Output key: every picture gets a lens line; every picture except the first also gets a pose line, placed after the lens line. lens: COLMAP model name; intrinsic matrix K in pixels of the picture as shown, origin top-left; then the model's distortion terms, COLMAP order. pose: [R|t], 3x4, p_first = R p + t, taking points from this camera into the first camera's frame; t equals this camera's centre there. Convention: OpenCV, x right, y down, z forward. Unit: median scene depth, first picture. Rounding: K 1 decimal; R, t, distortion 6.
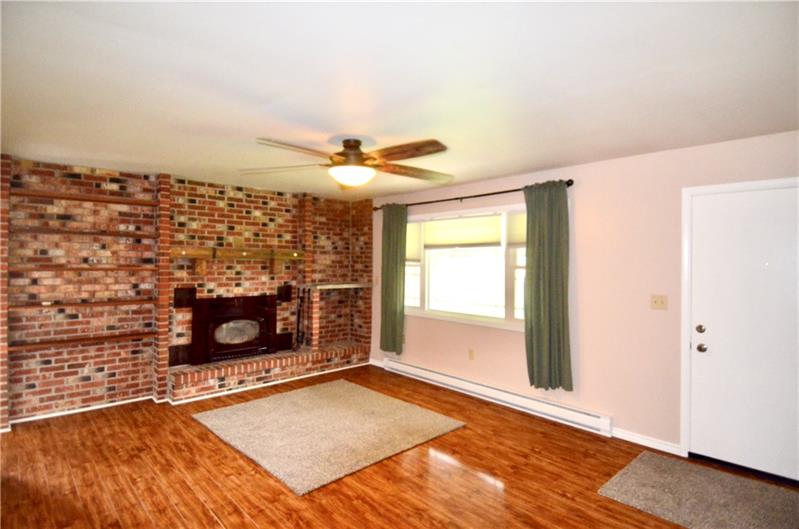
lens RADIAL K [[426.4, 0, 399.5], [0, 426.4, 264.5], [0, 0, 1]] dist [0.054374, -0.055999]
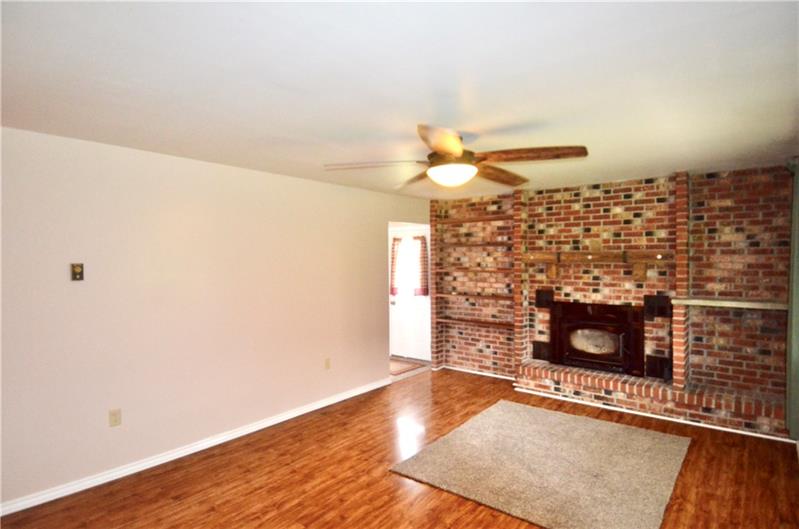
lens RADIAL K [[426.4, 0, 399.5], [0, 426.4, 264.5], [0, 0, 1]] dist [0.054374, -0.055999]
pose [[0.156153, 0.001113, -0.987732, 0.509921], [-0.002917, 0.999996, 0.000666, -0.008970], [0.987729, 0.002778, 0.156156, 0.470662]]
